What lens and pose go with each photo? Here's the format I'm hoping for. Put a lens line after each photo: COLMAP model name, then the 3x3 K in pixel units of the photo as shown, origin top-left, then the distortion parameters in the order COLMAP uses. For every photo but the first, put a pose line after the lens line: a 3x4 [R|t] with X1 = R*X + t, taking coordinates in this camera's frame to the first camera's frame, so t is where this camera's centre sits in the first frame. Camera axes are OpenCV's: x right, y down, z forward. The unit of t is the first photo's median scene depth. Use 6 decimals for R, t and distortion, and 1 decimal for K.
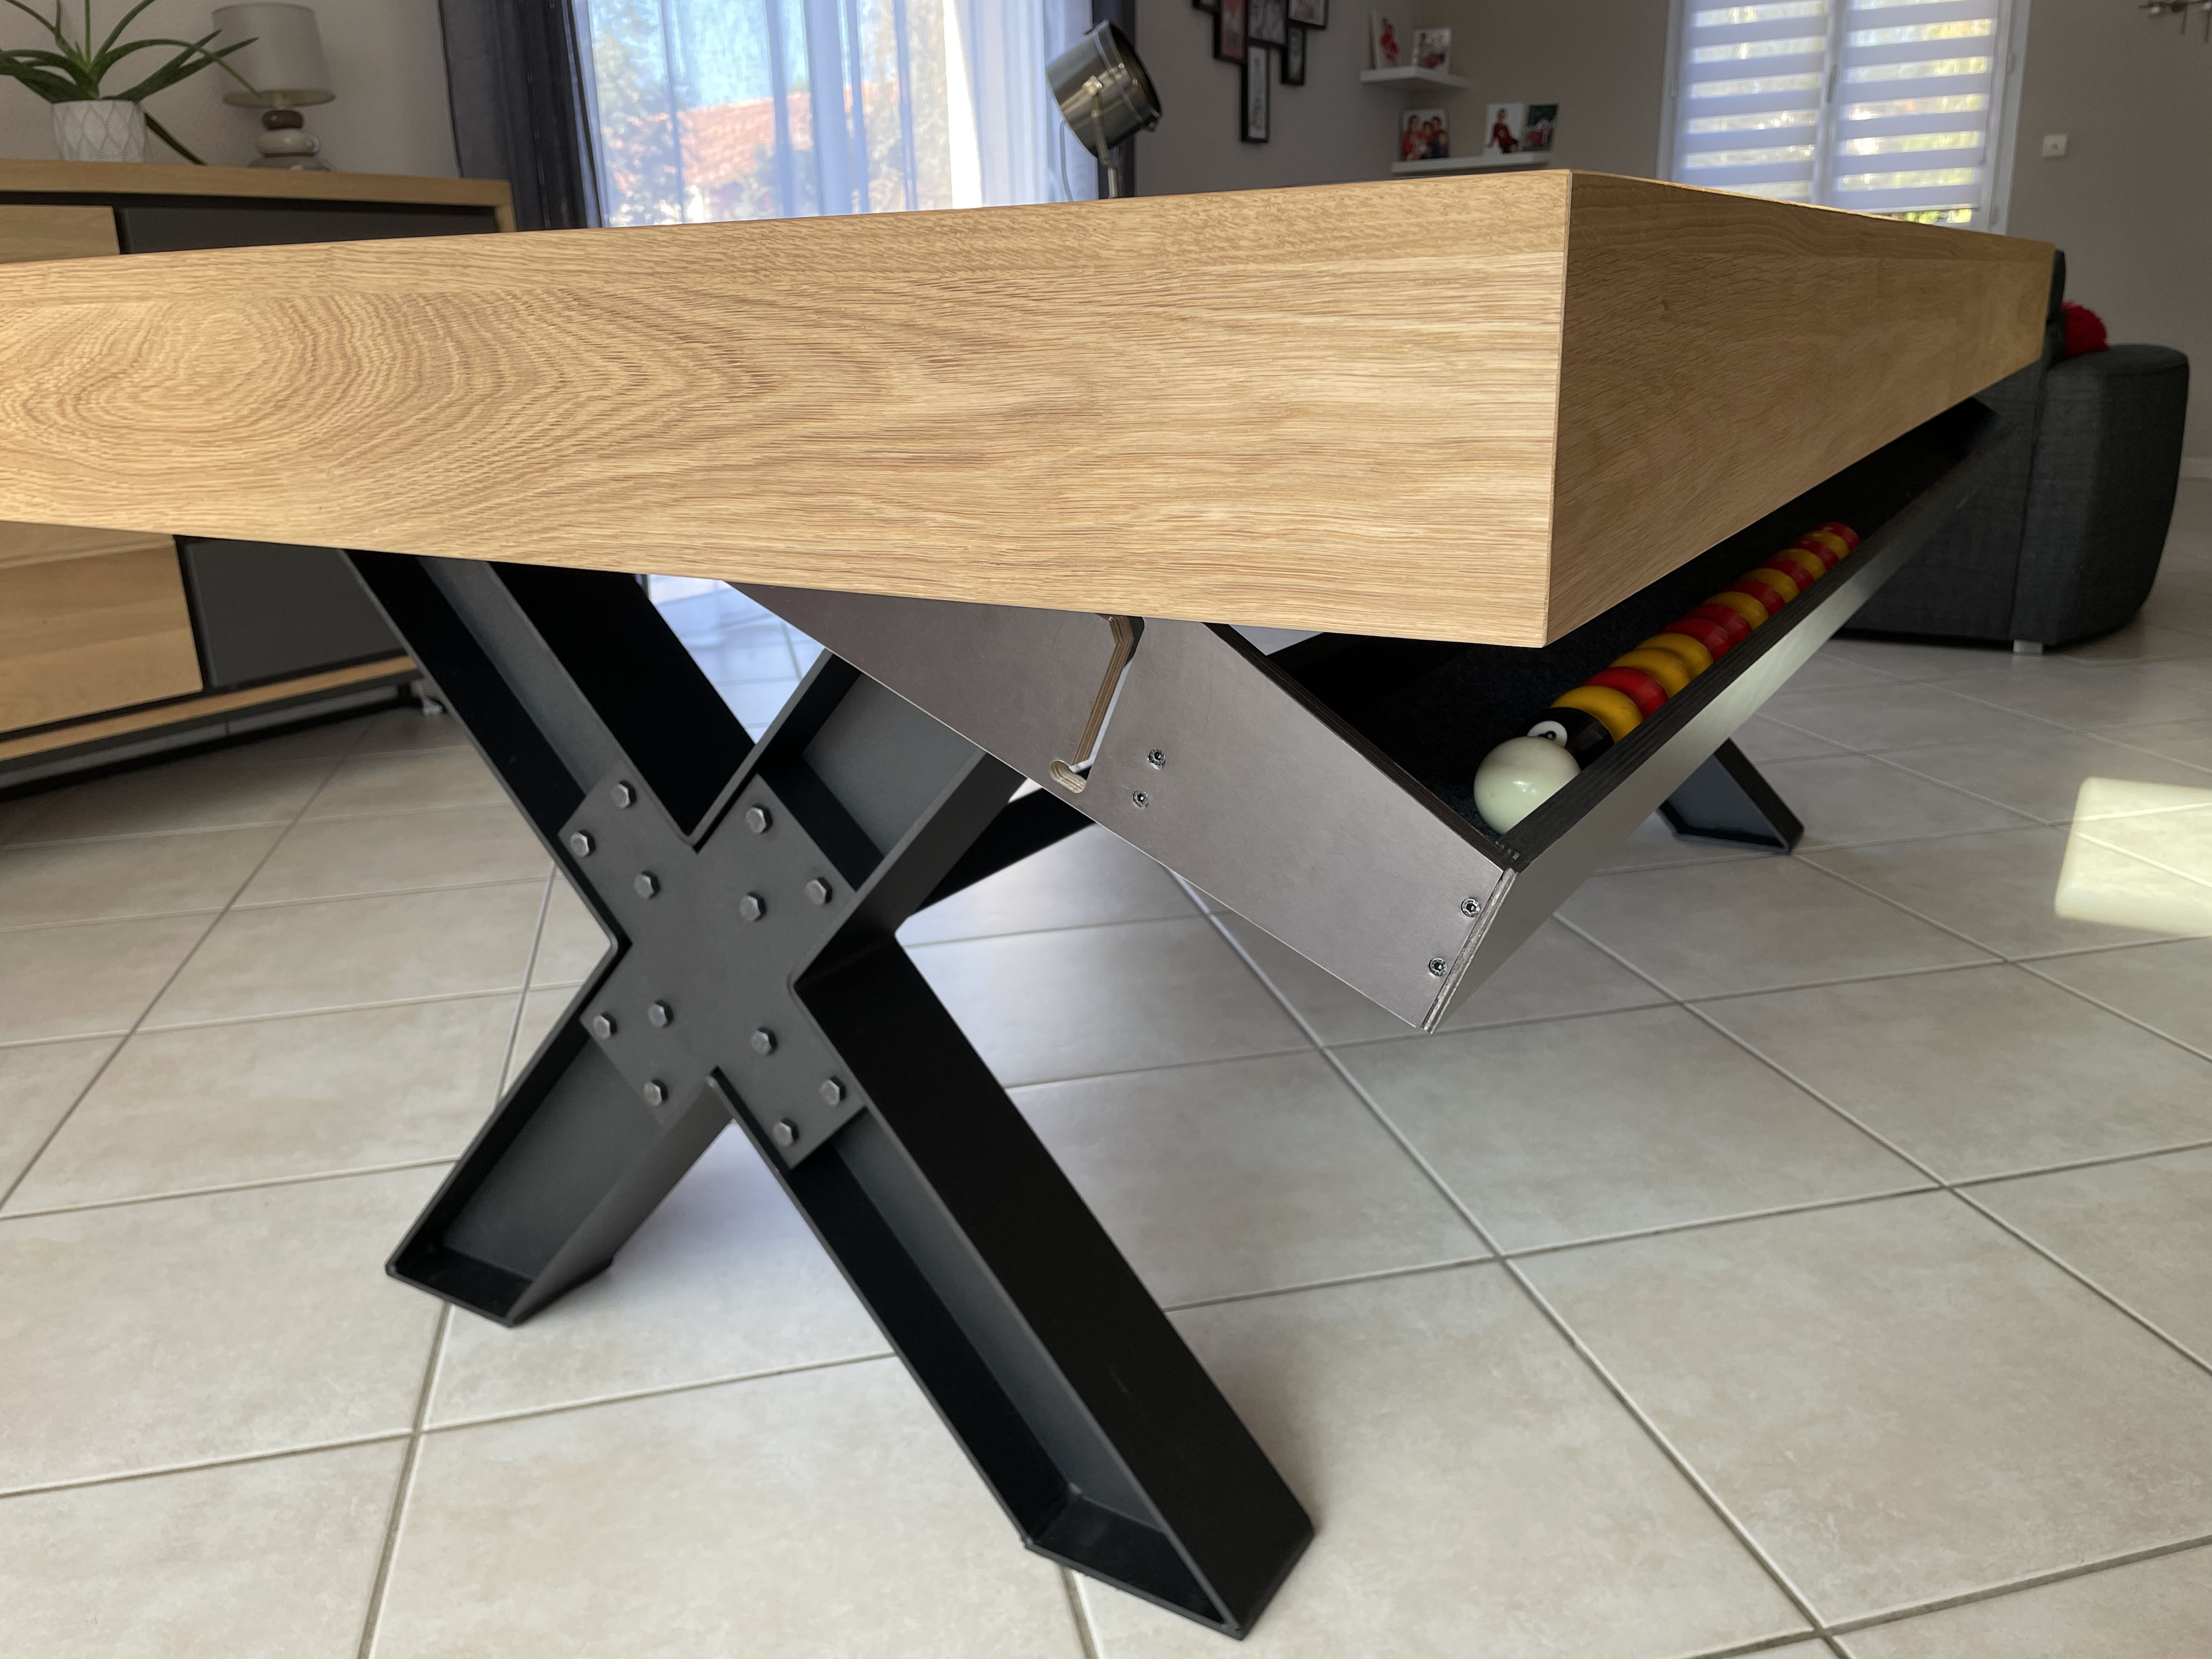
lens RADIAL K [[1679.3, 0, 1097.4], [0, 1679.3, 804.2], [0, 0, 1]] dist [0.073150, -0.105160]
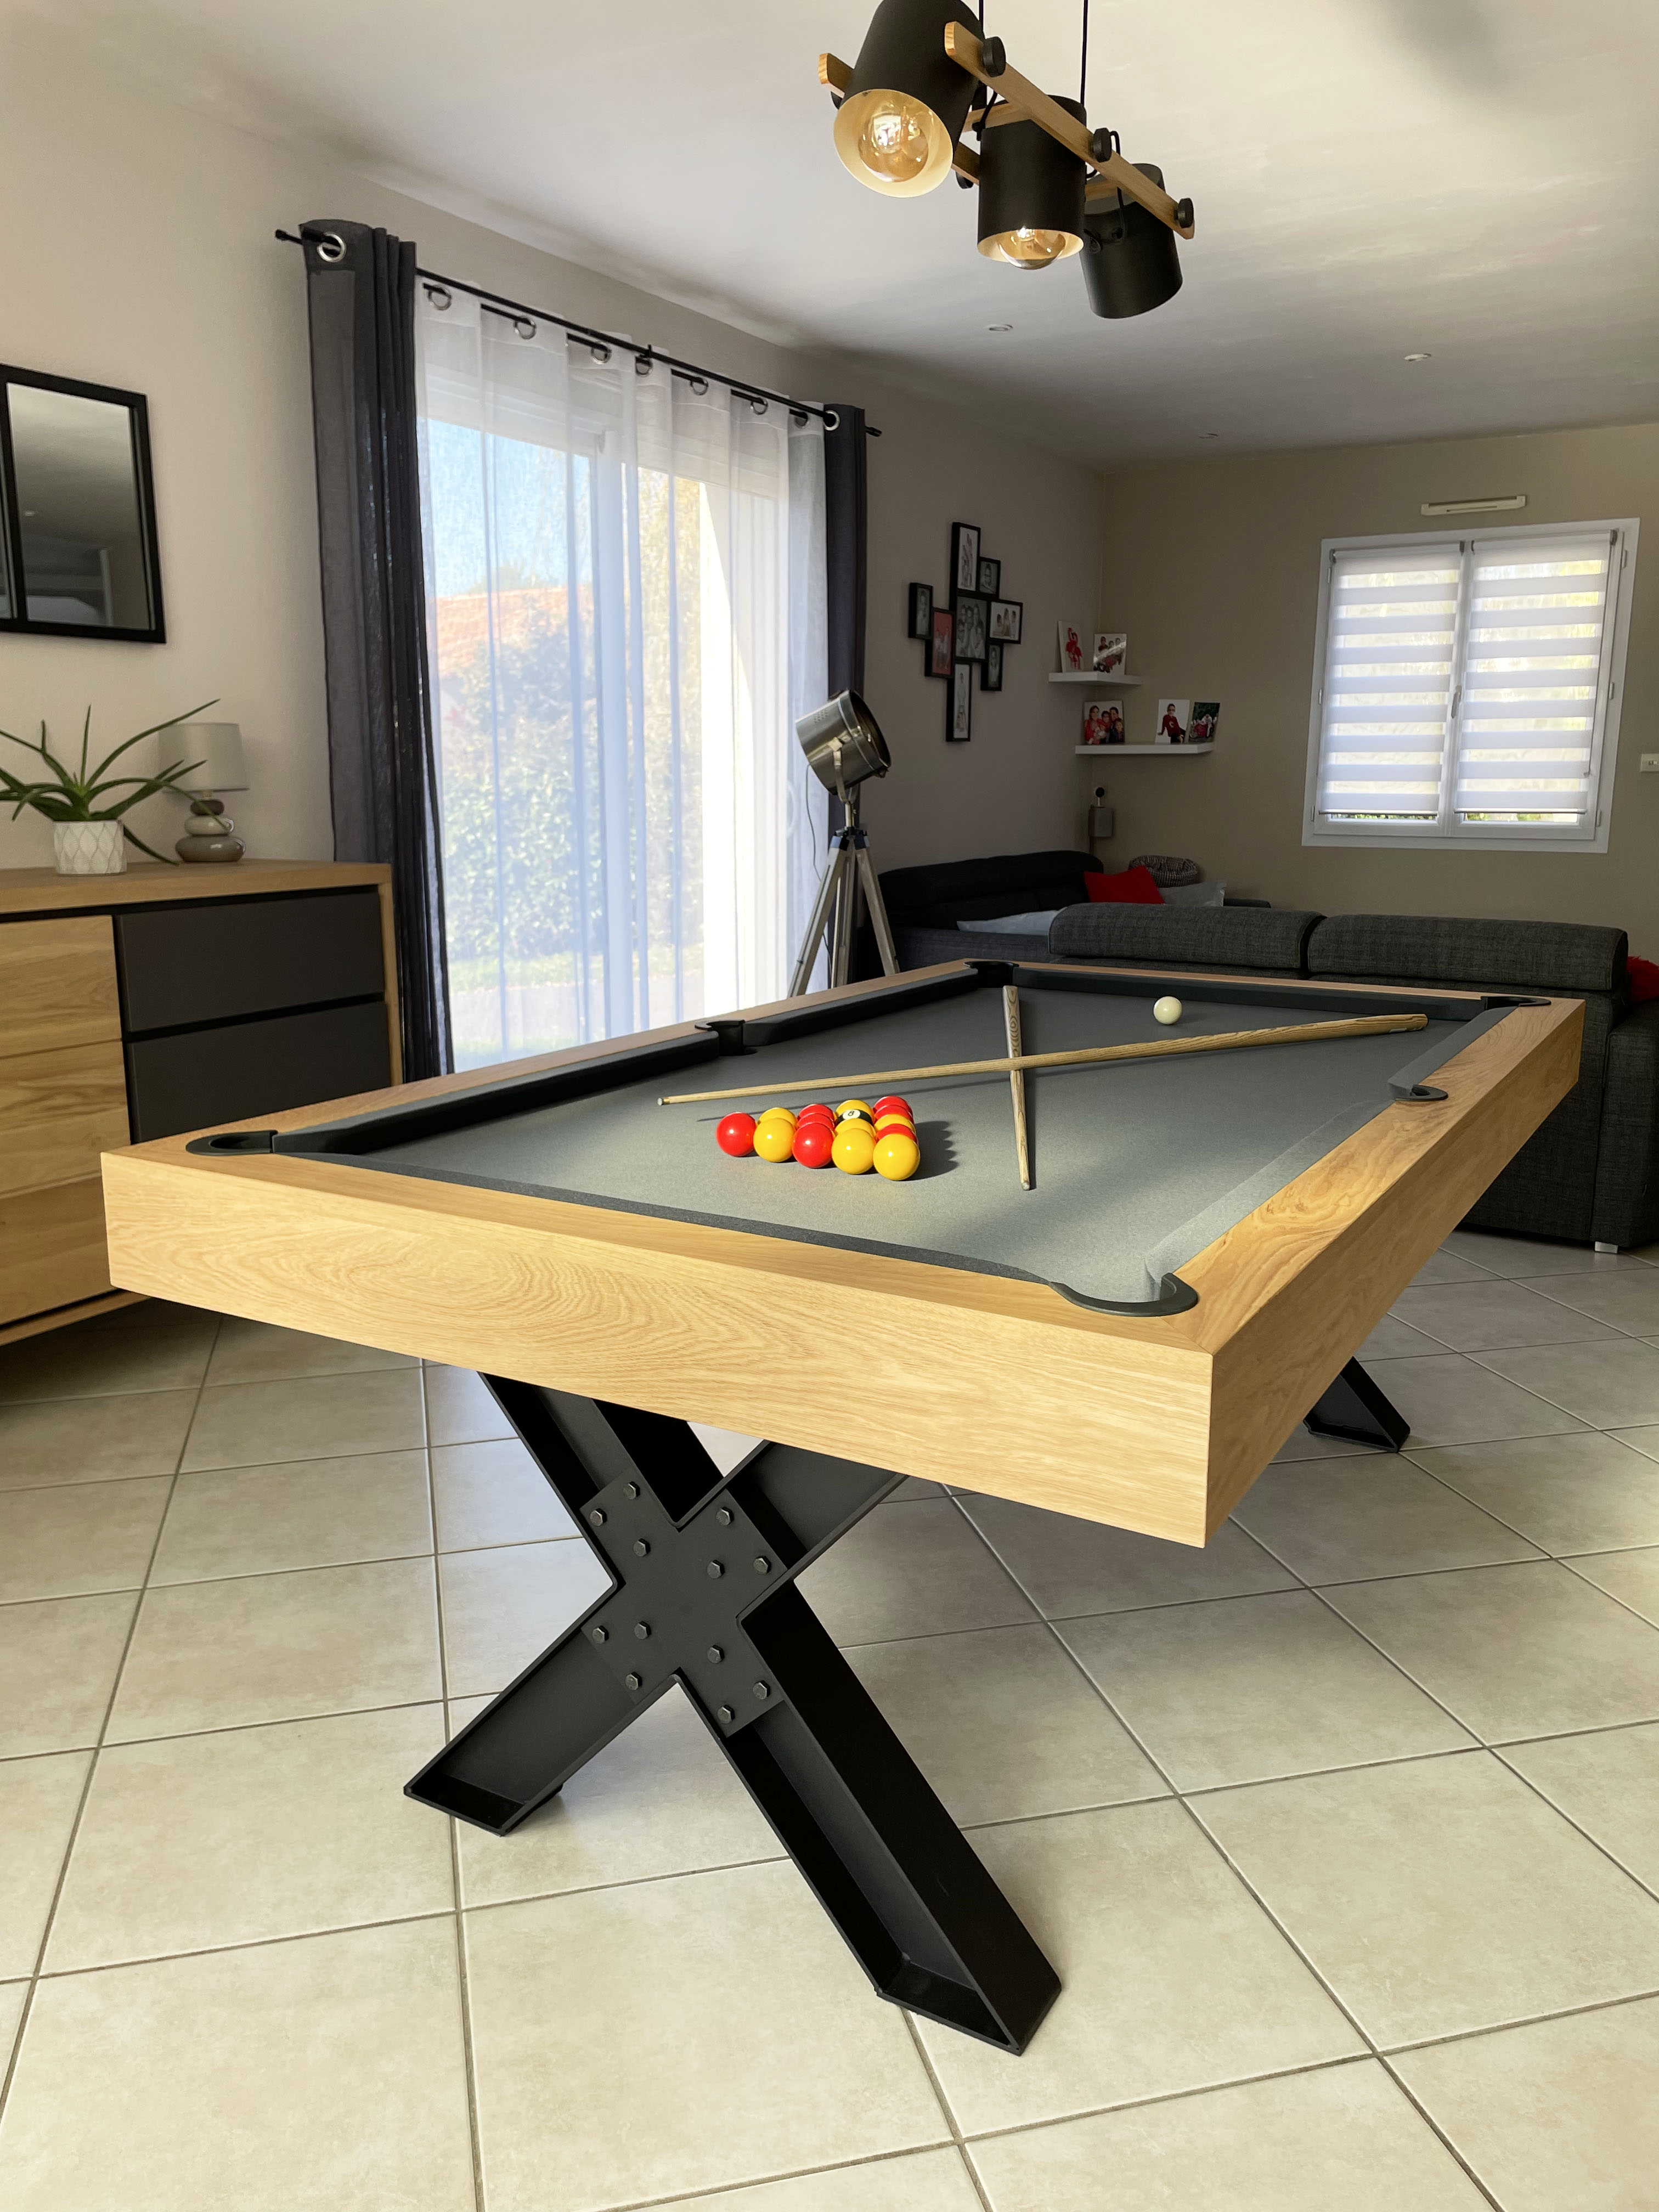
lens RADIAL K [[1673.8, 0, 810.4], [0, 1673.8, 1076.0], [0, 0, 1]] dist [0.086162, -0.113095]
pose [[0.999371, 0.026570, 0.023479, -0.145060], [-0.023986, 0.994265, -0.104217, -0.212296], [-0.026113, 0.103588, 0.994277, -0.570961]]
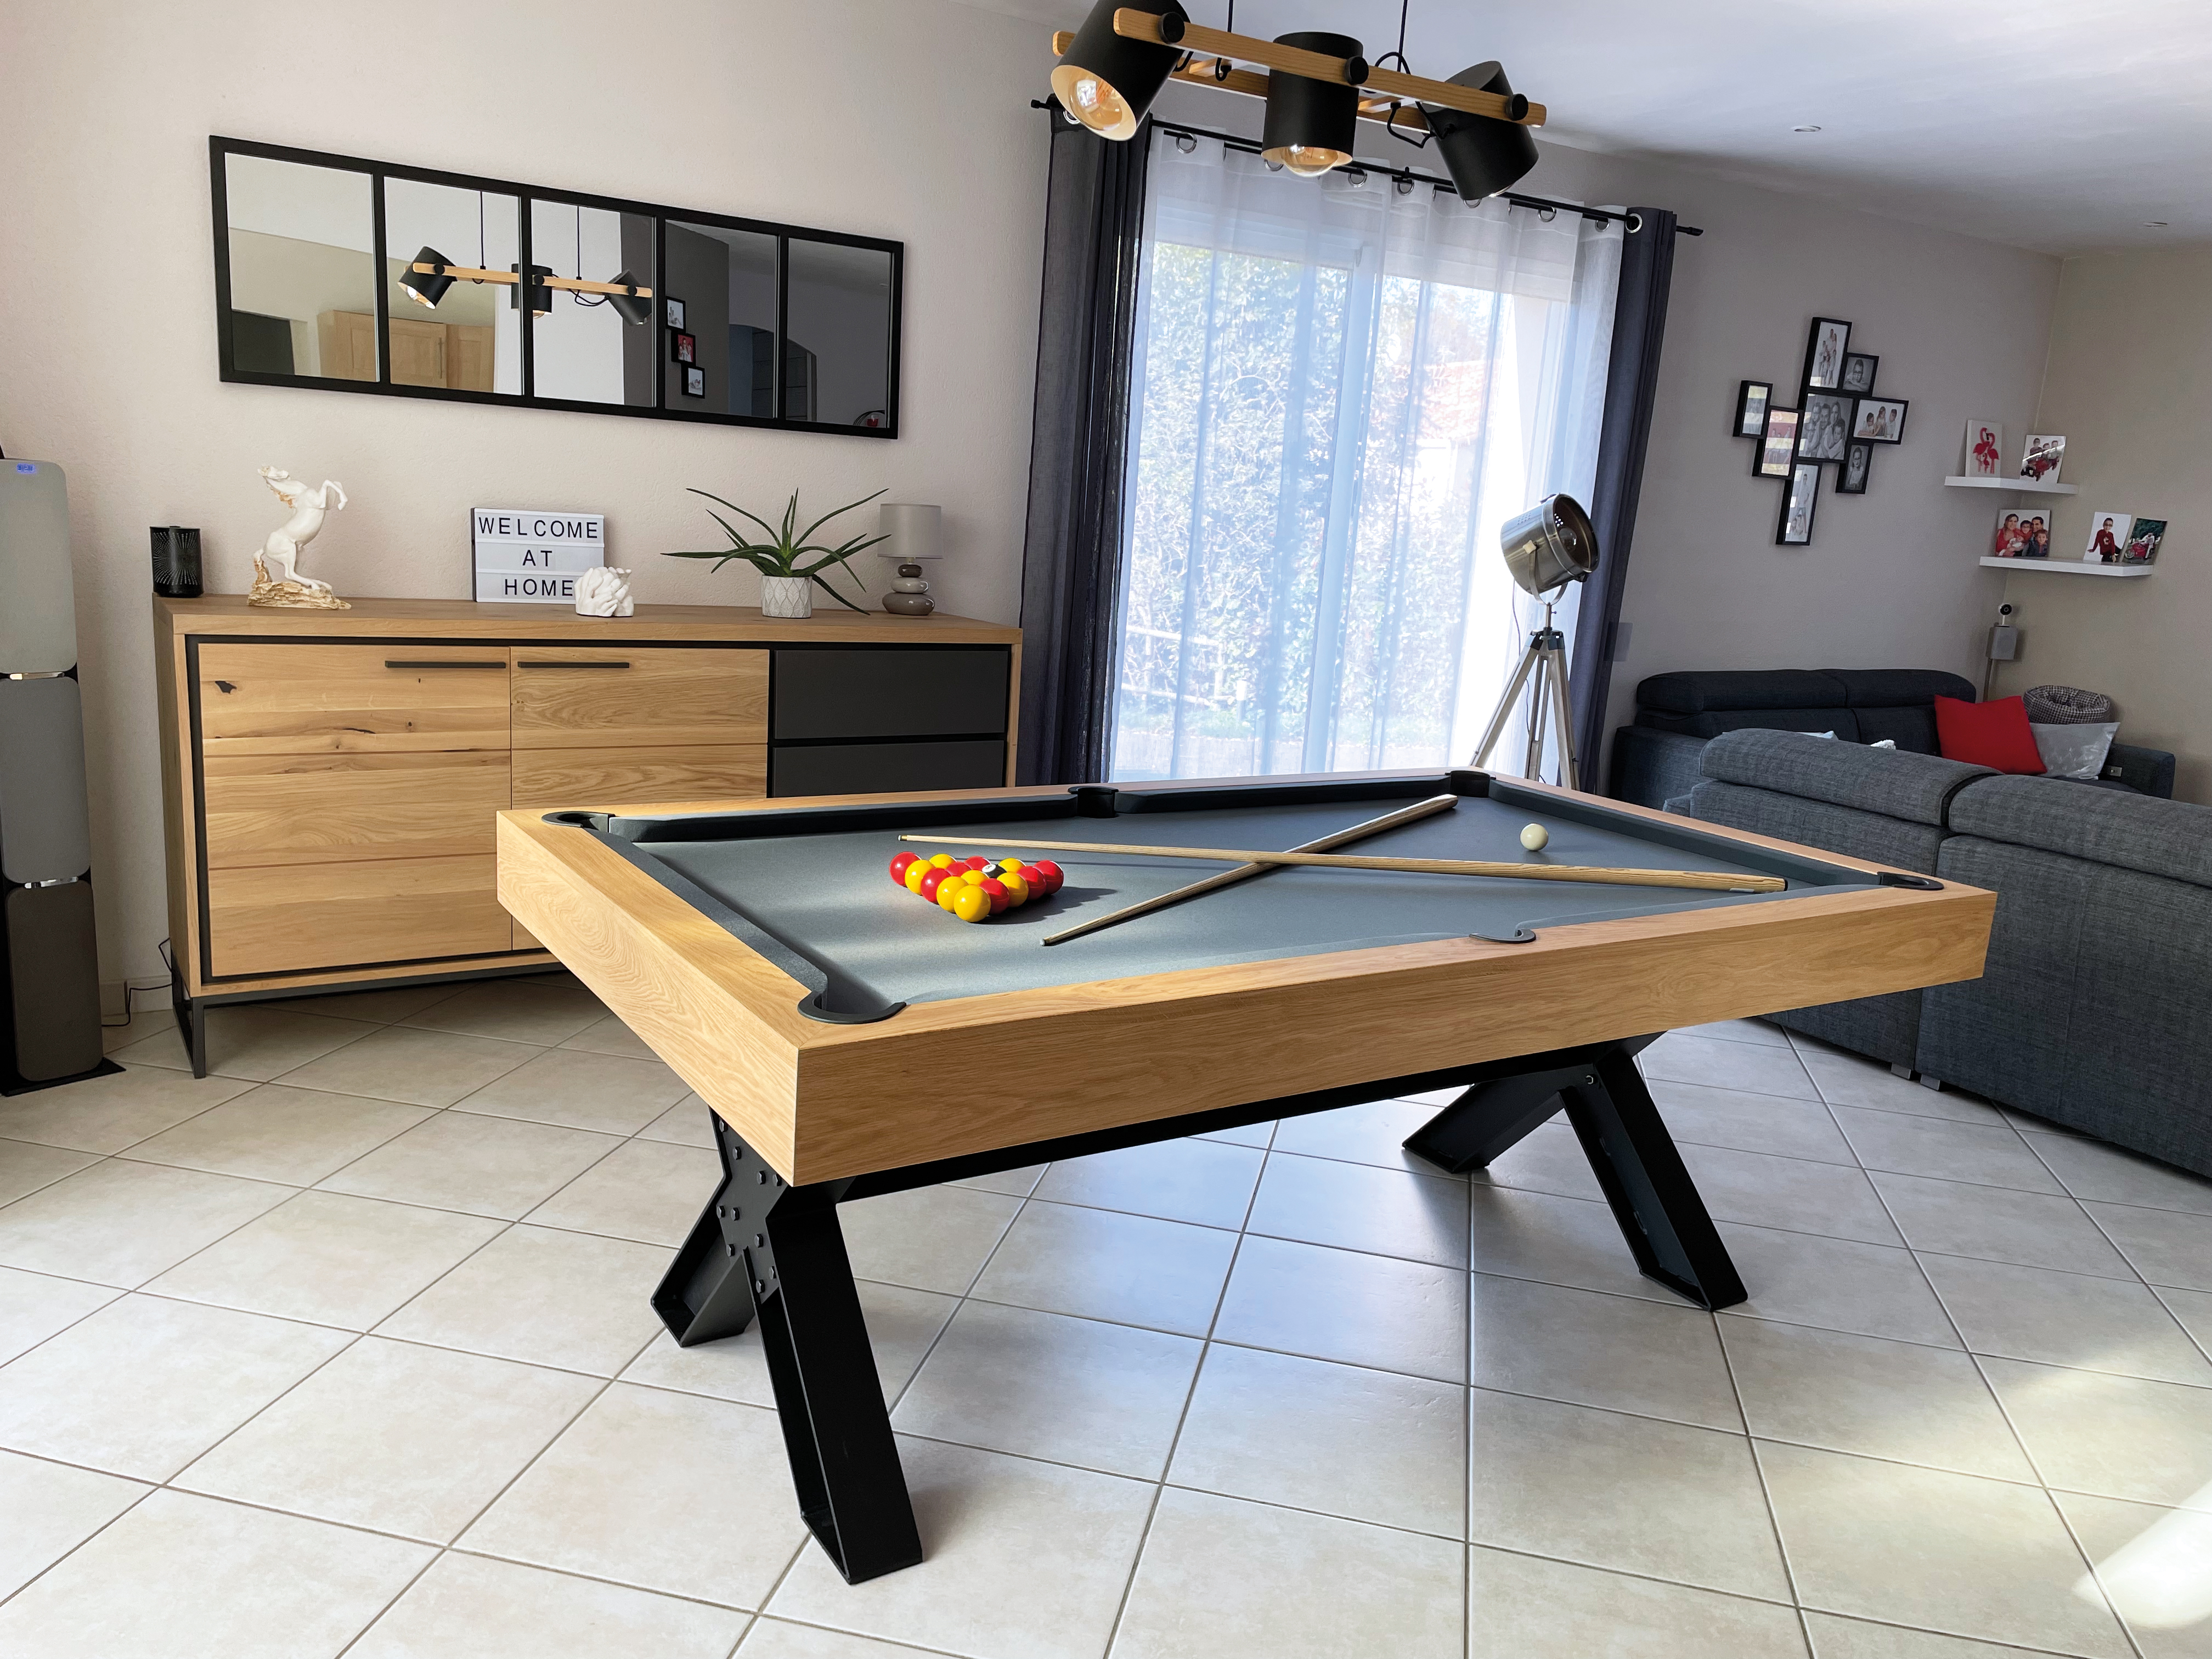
lens RADIAL K [[1660.8, 0, 1092.4], [0, 1660.8, 830.8], [0, 0, 1]] dist [0.101243, -0.135230]
pose [[0.892850, 0.173020, -0.415793, 0.879965], [-0.210759, 0.976443, -0.046255, -0.322875], [0.397995, 0.128931, 0.908282, -0.751107]]
